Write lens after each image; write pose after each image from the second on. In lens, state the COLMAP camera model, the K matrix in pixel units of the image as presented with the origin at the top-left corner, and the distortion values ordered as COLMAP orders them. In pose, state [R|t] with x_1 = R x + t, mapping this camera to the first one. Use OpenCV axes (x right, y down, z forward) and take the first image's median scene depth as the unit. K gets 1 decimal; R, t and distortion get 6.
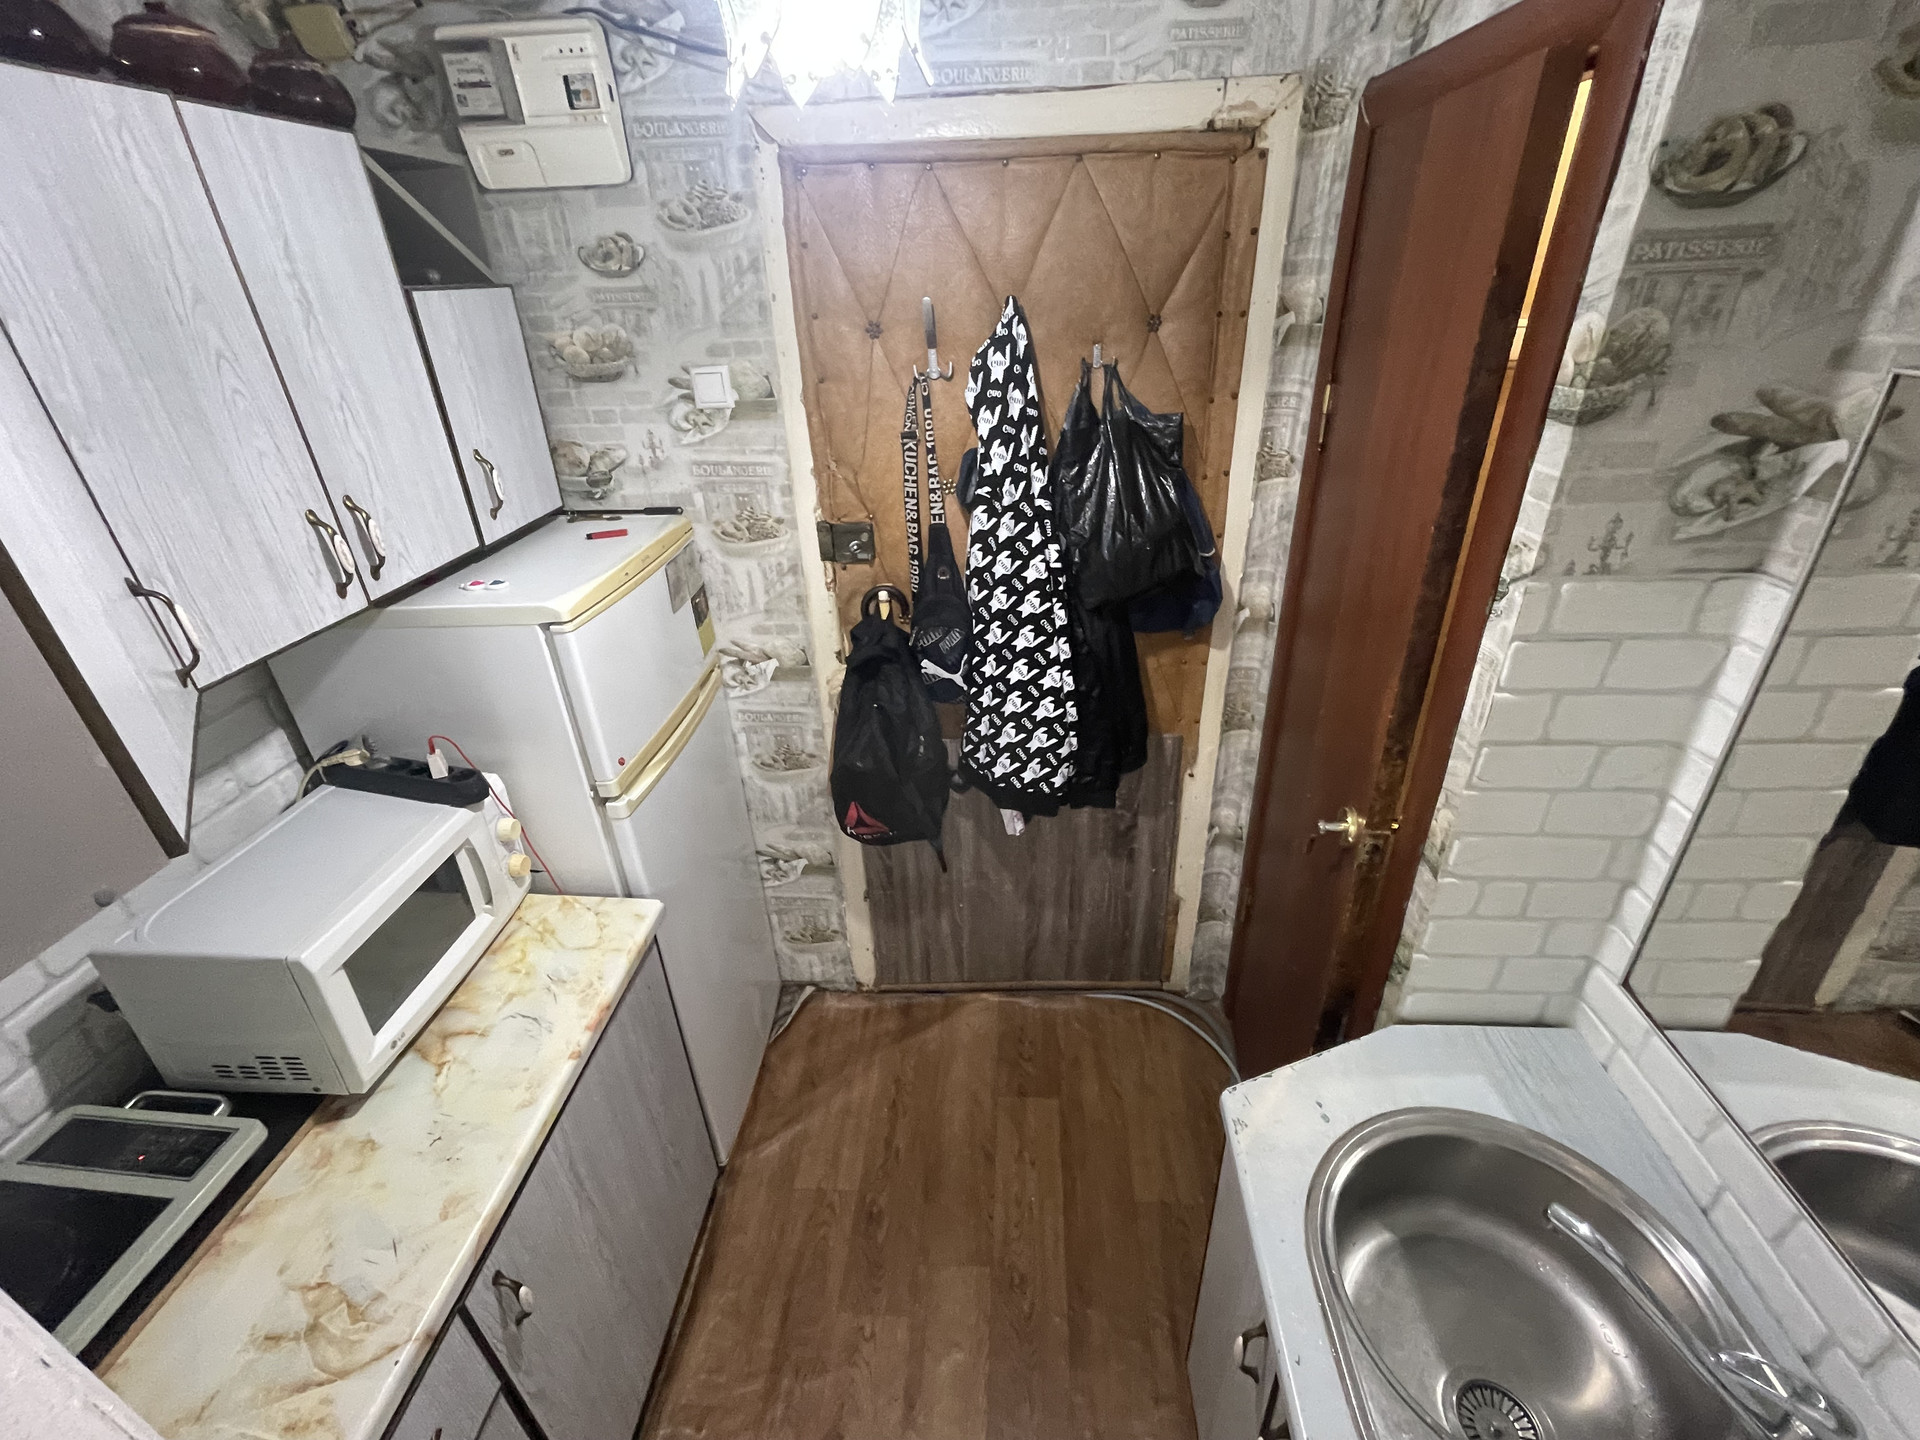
lens RADIAL K [[835.8, 0, 964.1], [0, 835.8, 718.5], [0, 0, 1]] dist [-0.008726, 0.002797]
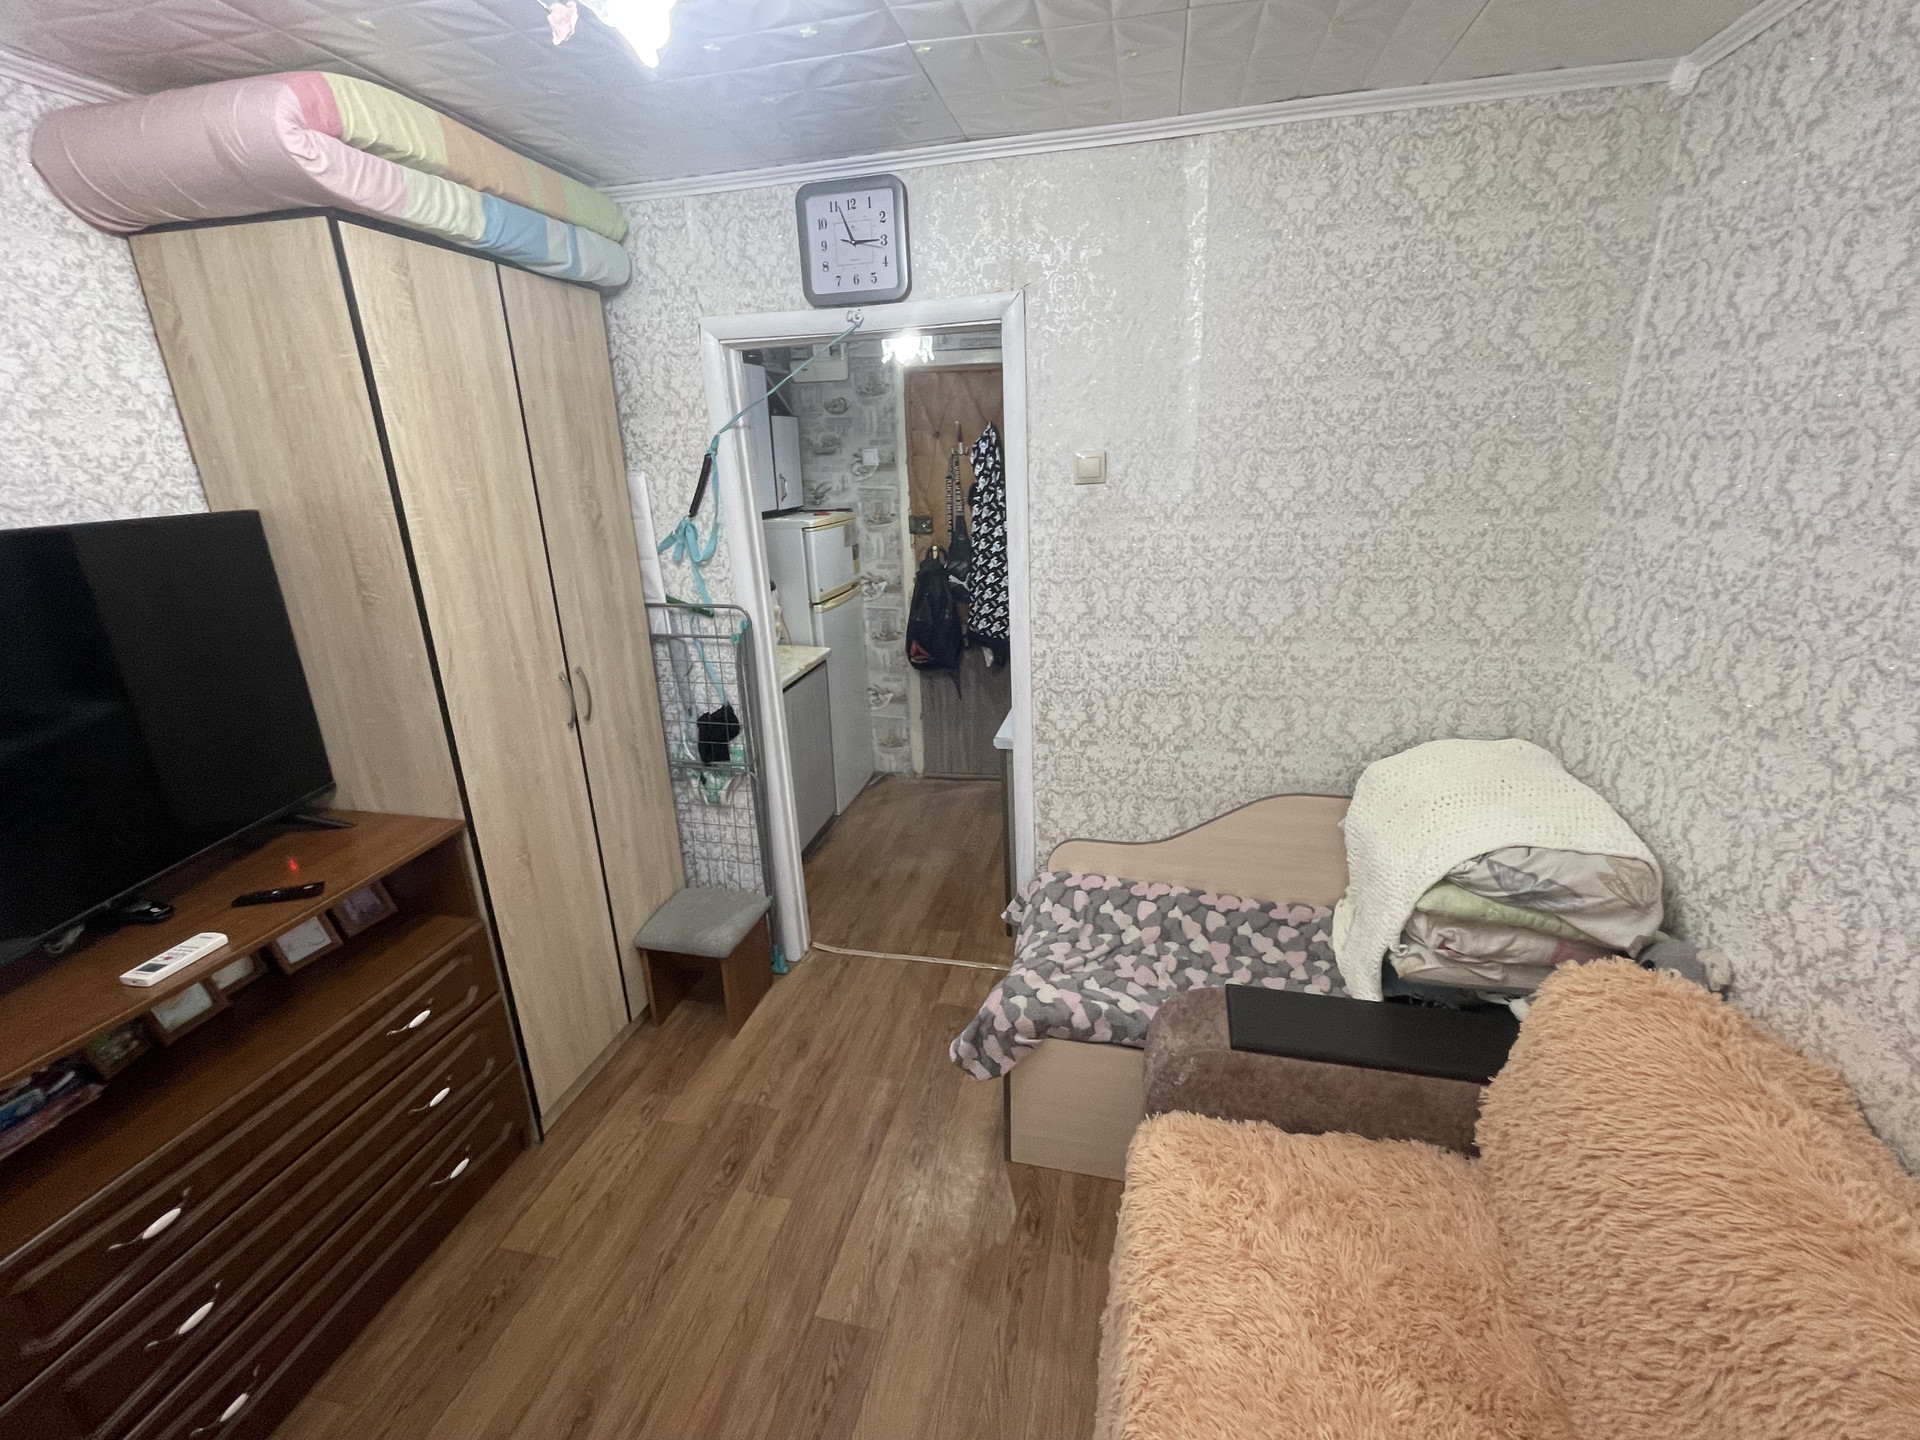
lens RADIAL K [[835.8, 0, 963.1], [0, 835.8, 723.4], [0, 0, 1]] dist [-0.008726, 0.002797]
pose [[0.987202, 0.056905, -0.148977, 0.348614], [-0.080475, 0.984265, -0.157309, 0.684230], [0.137681, 0.167285, 0.976248, -1.134316]]
